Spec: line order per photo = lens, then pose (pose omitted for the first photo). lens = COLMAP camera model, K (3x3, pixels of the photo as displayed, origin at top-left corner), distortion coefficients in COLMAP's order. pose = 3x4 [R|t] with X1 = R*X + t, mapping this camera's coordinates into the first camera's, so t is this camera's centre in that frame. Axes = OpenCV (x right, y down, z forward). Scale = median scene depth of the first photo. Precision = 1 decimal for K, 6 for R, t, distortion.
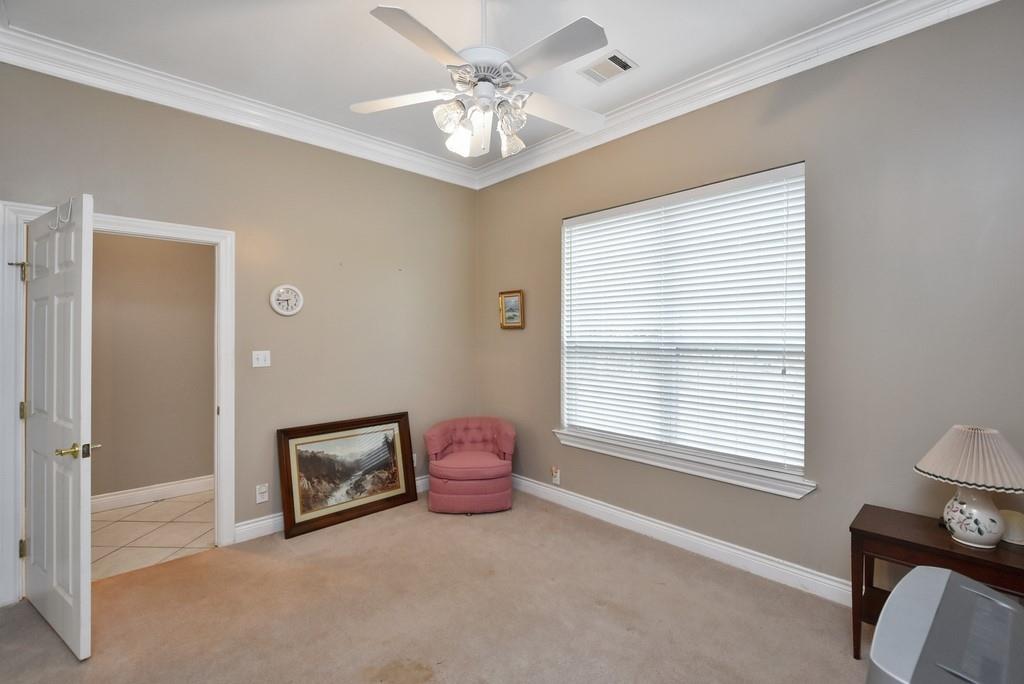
lens RADIAL K [[447.1, 0, 530.1], [0, 447.1, 336.3], [0, 0, 1]] dist [-0.000110, 0.000037]
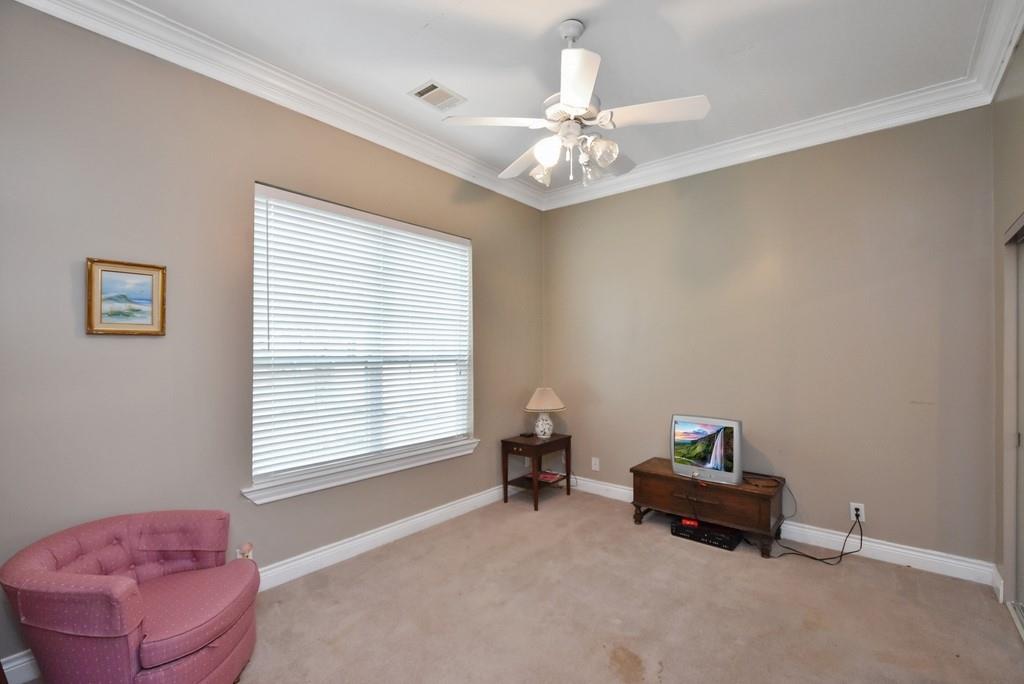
lens RADIAL K [[454.5, 0, 517.1], [0, 454.5, 347.4], [0, 0, 1]] dist [-0.000024, -0.000017]
pose [[-0.096860, 0.004042, 0.995290, -0.757826], [0.000368, 0.999992, -0.004025, -0.000757], [-0.995298, -0.000023, -0.096861, 0.748985]]
